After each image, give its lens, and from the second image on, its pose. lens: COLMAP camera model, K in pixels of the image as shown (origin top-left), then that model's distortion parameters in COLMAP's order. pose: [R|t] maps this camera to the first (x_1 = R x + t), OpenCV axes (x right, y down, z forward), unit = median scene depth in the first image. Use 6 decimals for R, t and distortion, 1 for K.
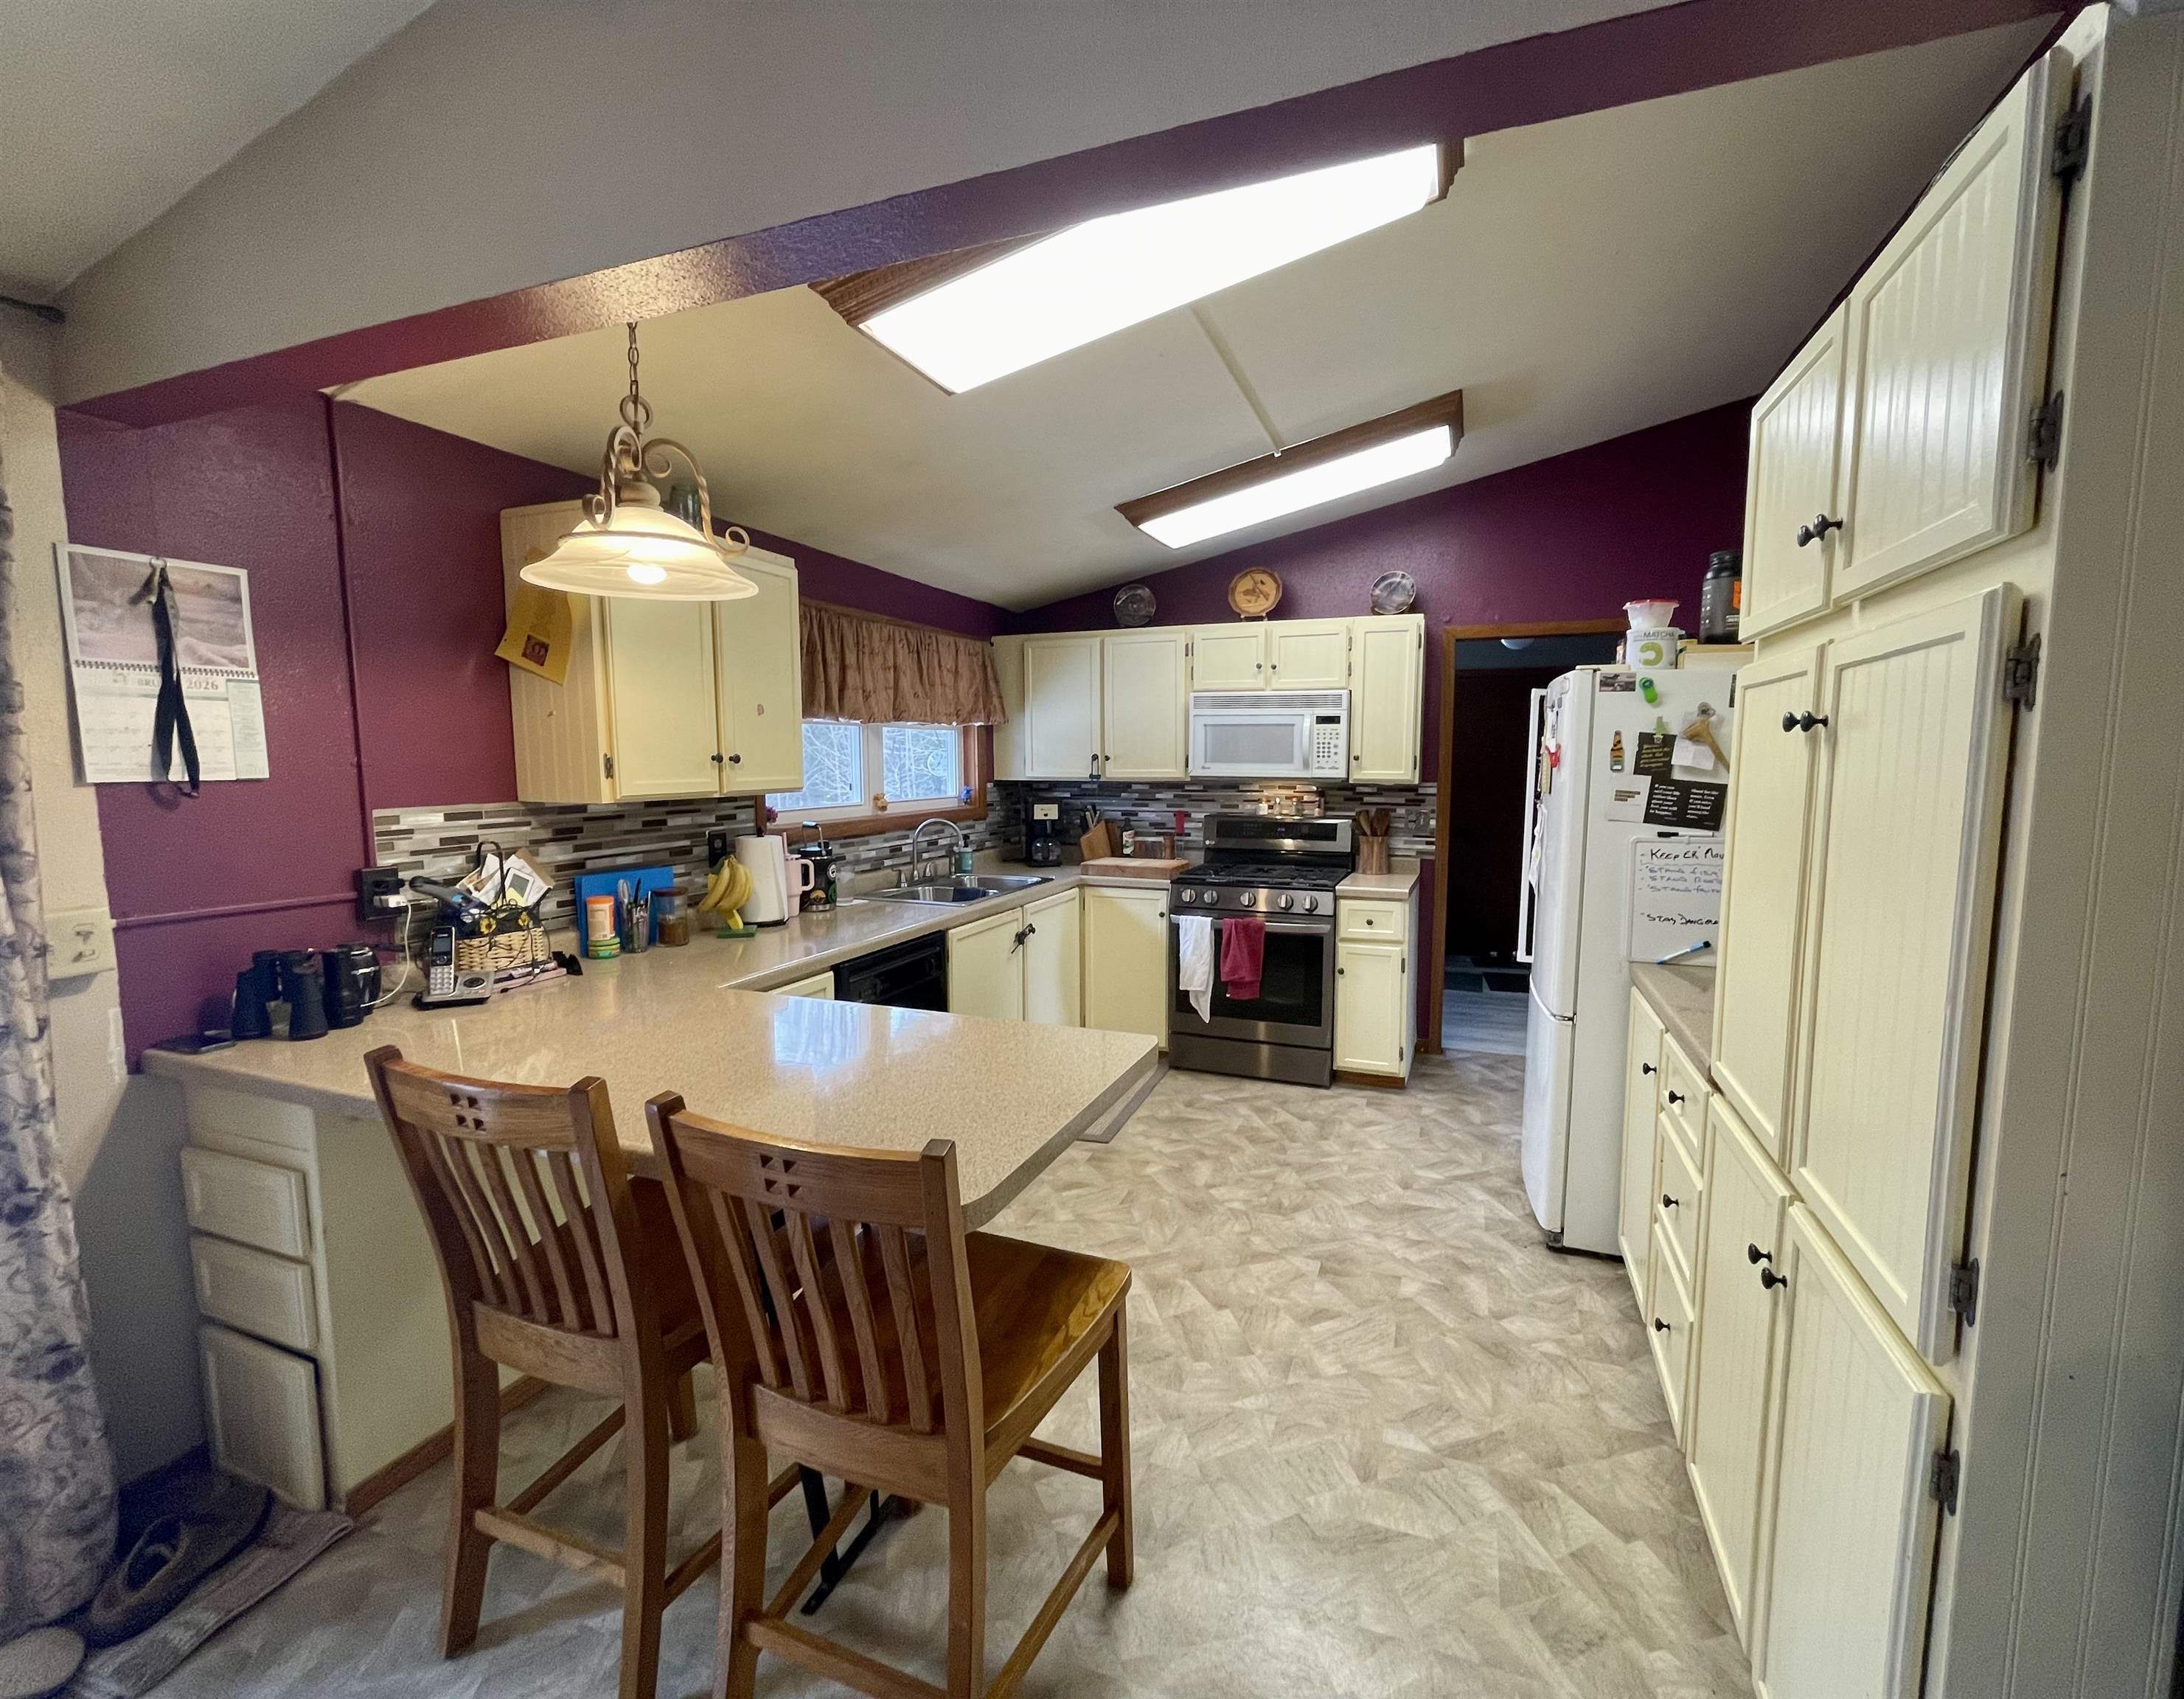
lens RADIAL K [[954.9, 0, 1096.4], [0, 954.9, 855.9], [0, 0, 1]] dist [-0.000686, 0.000014]
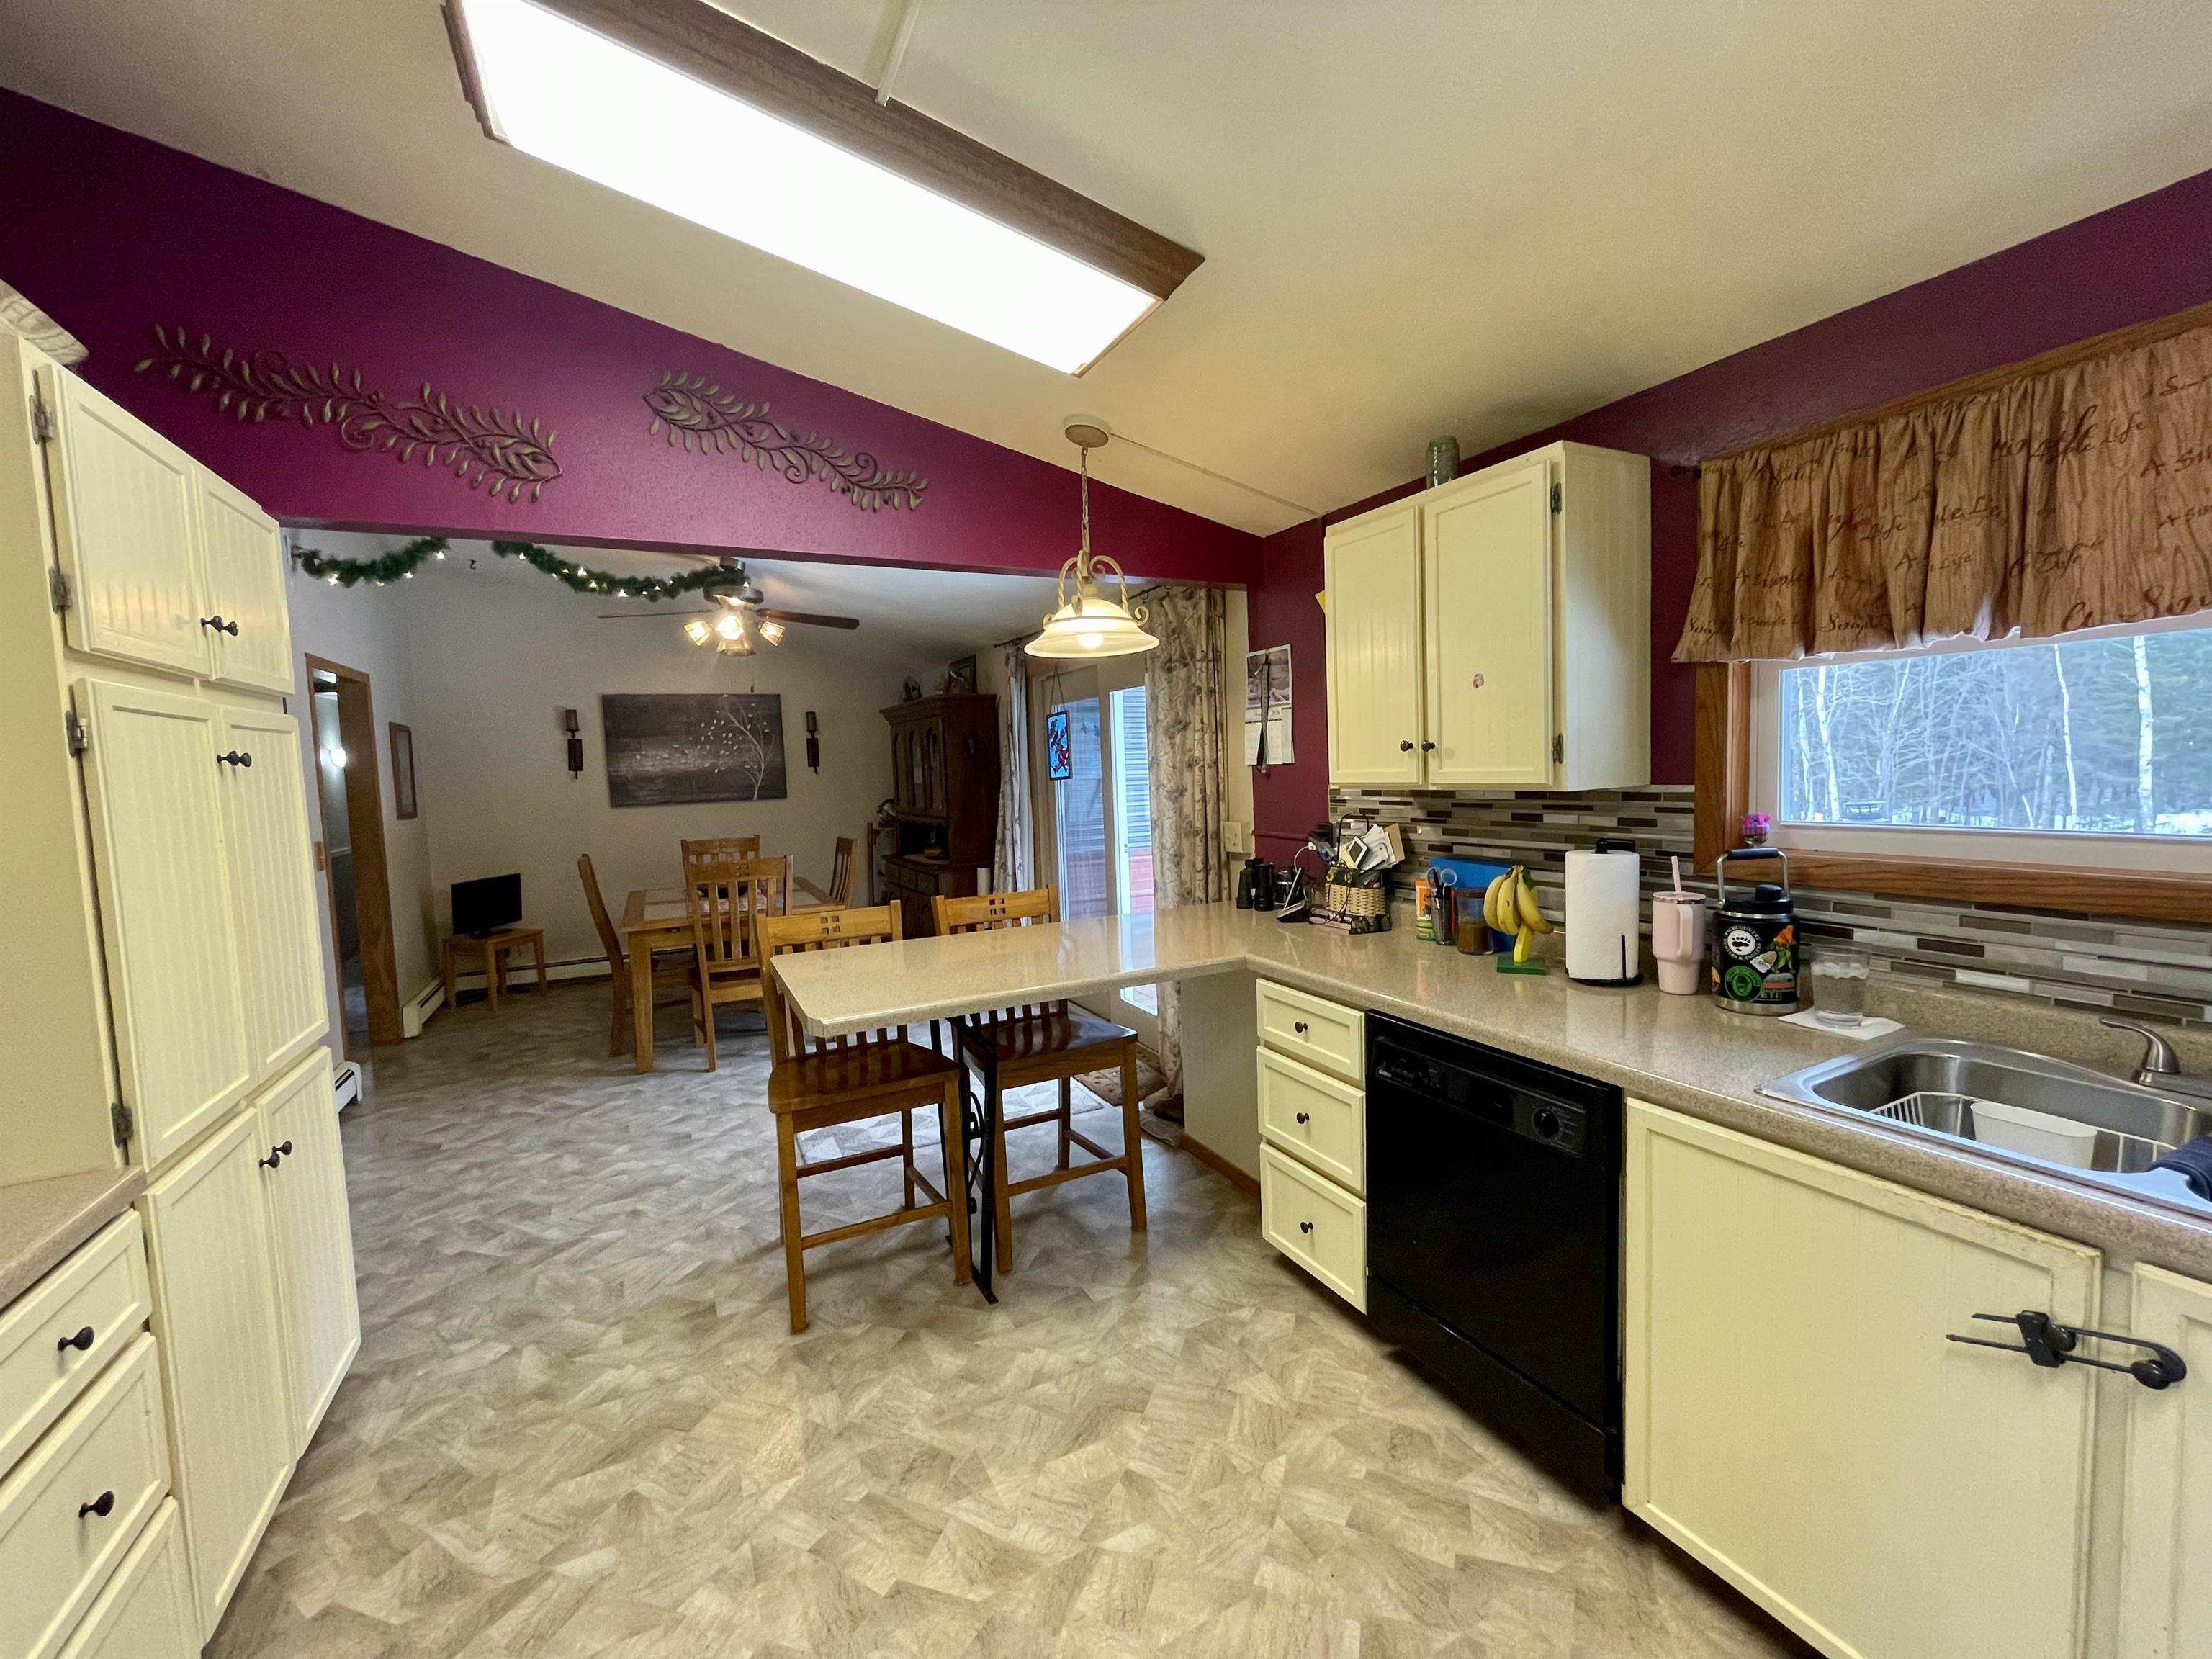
lens RADIAL K [[897.0, 0, 1111.5], [0, 897.0, 825.6], [0, 0, 1]] dist [-0.001561, -0.000131]
pose [[-0.657141, 0.080657, -0.749439, 0.426890], [-0.038176, 0.989421, 0.139959, -0.137576], [0.752800, 0.120584, -0.647110, 1.359933]]
